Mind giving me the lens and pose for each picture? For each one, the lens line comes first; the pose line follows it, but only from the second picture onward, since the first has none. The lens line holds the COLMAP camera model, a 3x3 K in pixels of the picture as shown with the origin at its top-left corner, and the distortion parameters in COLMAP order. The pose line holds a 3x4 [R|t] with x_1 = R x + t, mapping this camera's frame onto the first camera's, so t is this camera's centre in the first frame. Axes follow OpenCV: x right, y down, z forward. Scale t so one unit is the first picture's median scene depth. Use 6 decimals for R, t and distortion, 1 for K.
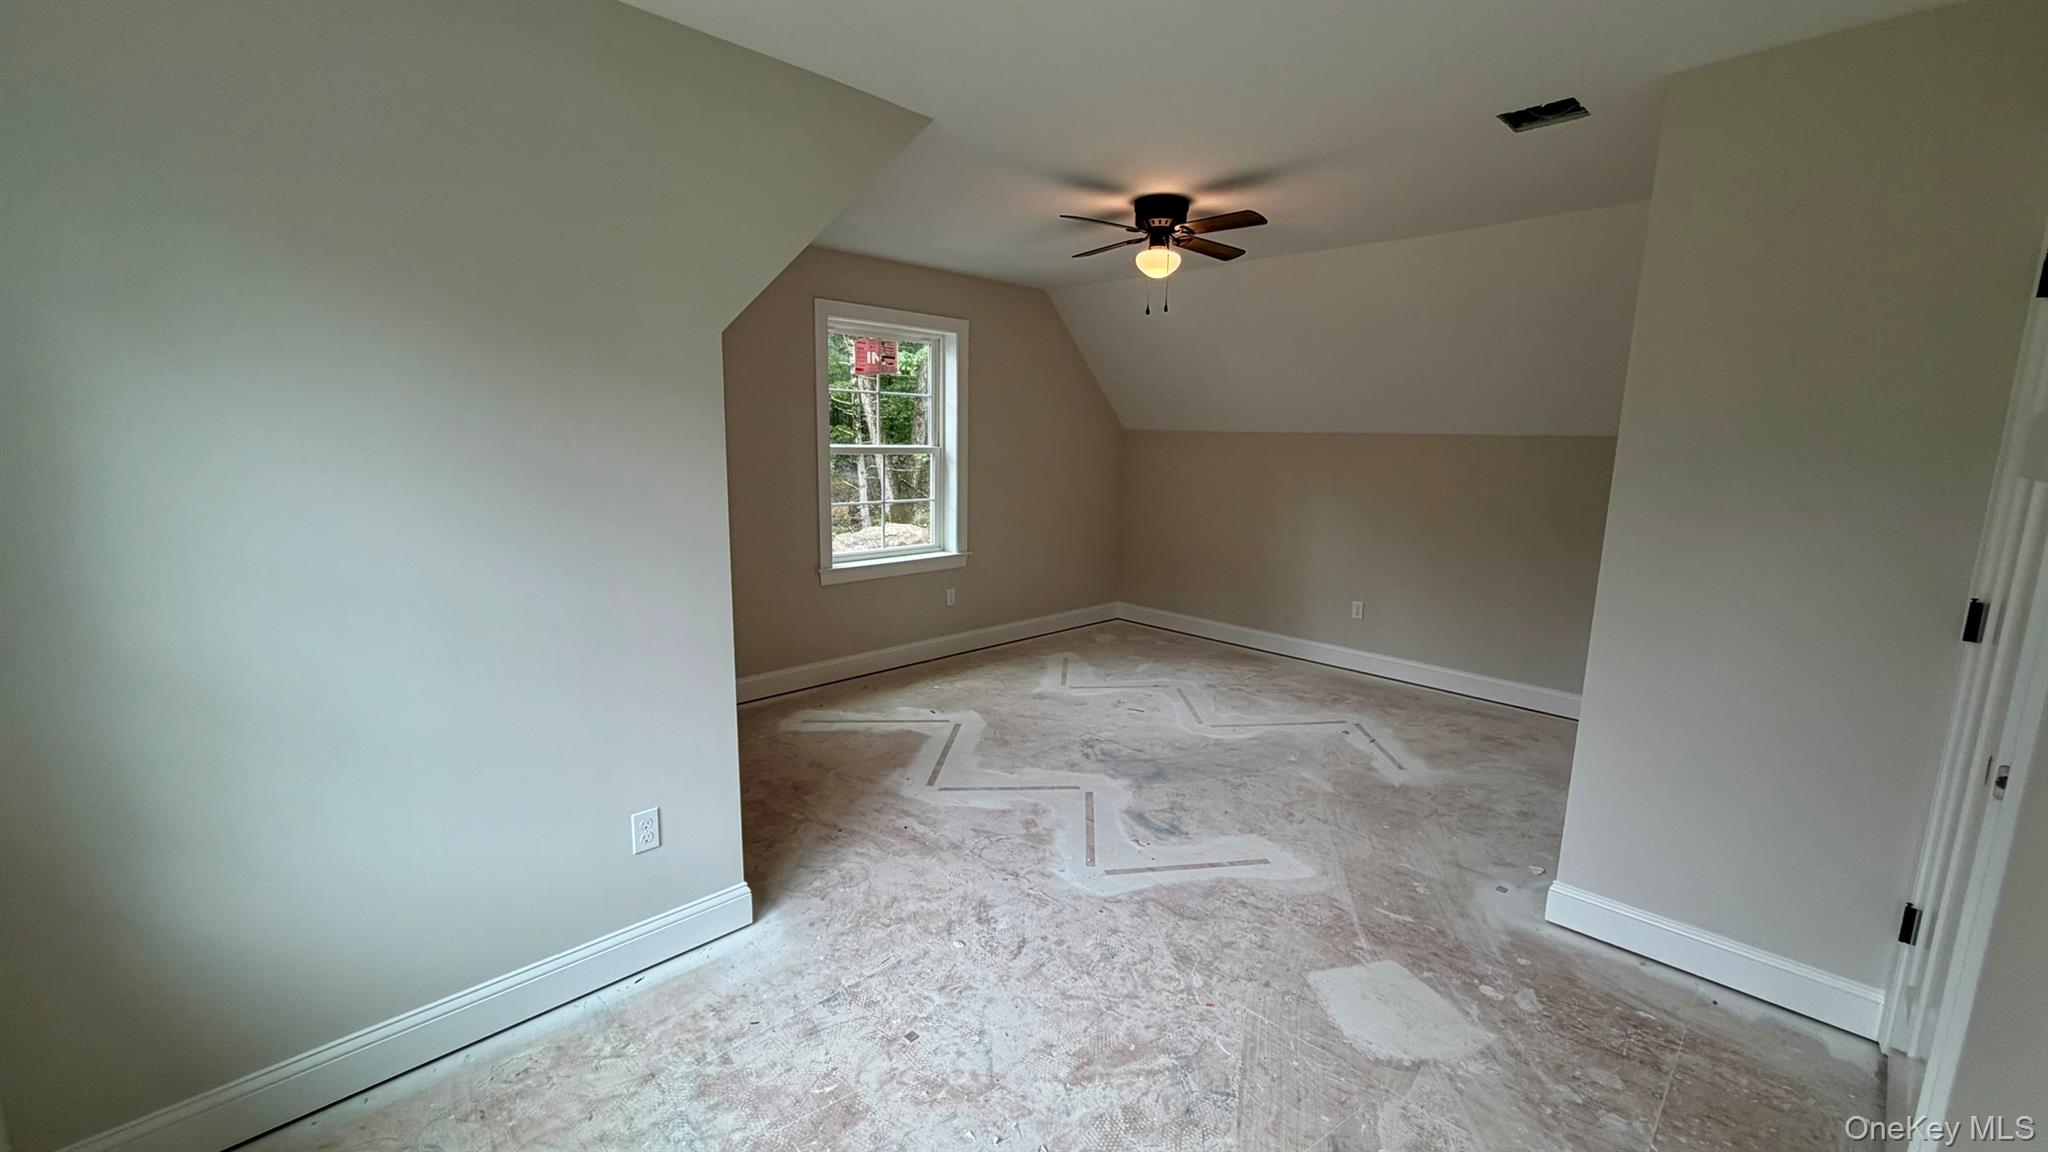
lens RADIAL K [[820.0, 0, 1020.2], [0, 820.0, 587.9], [0, 0, 1]] dist [0.003234, 0.000198]
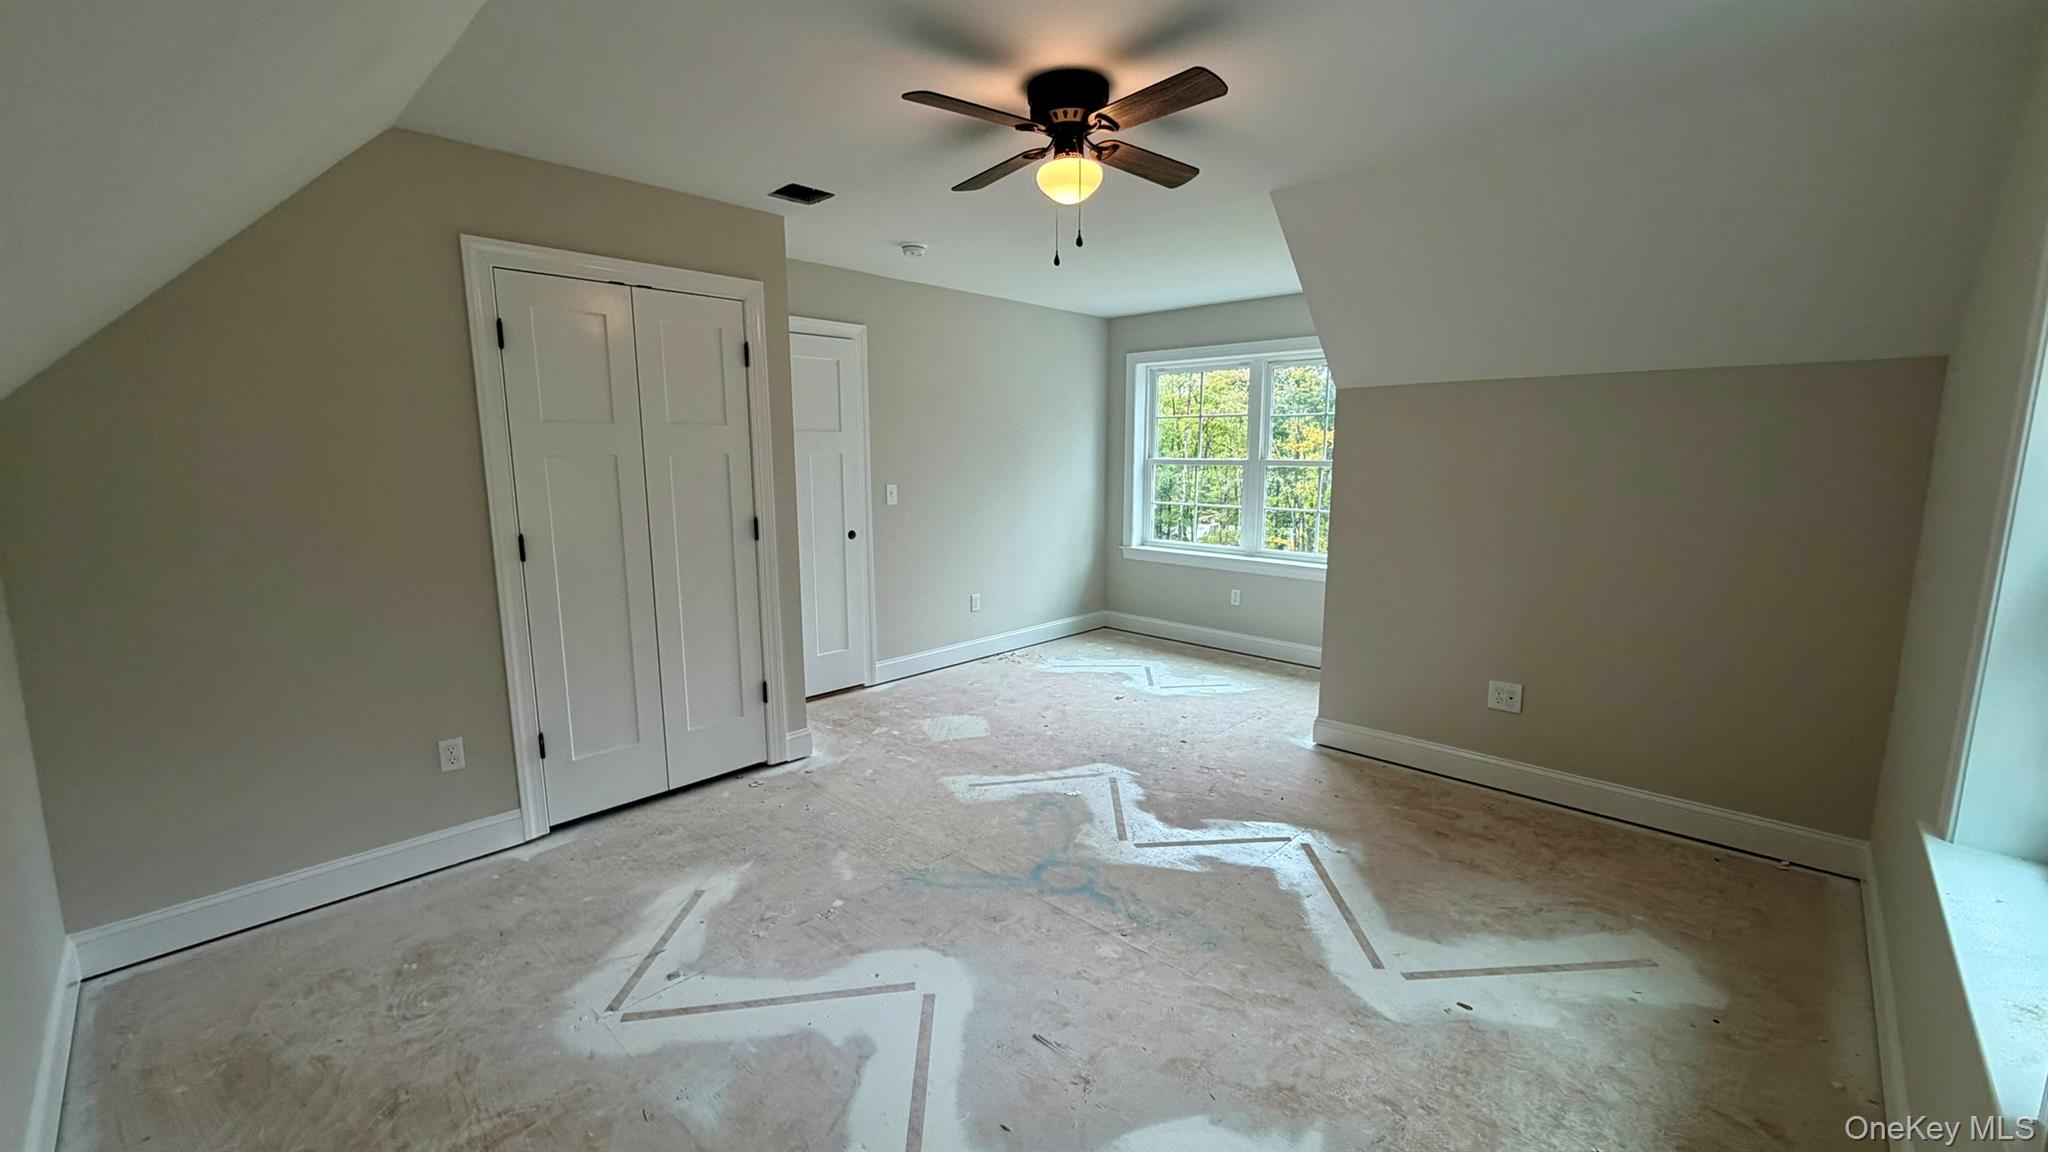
lens RADIAL K [[820.0, 0, 1025.1], [0, 820.0, 564.4], [0, 0, 1]] dist [0.003234, 0.000198]
pose [[-0.999184, -0.015409, -0.037329, 0.194839], [-0.026506, 0.947609, 0.318330, -0.271455], [0.030468, 0.319060, -0.947245, 1.489764]]
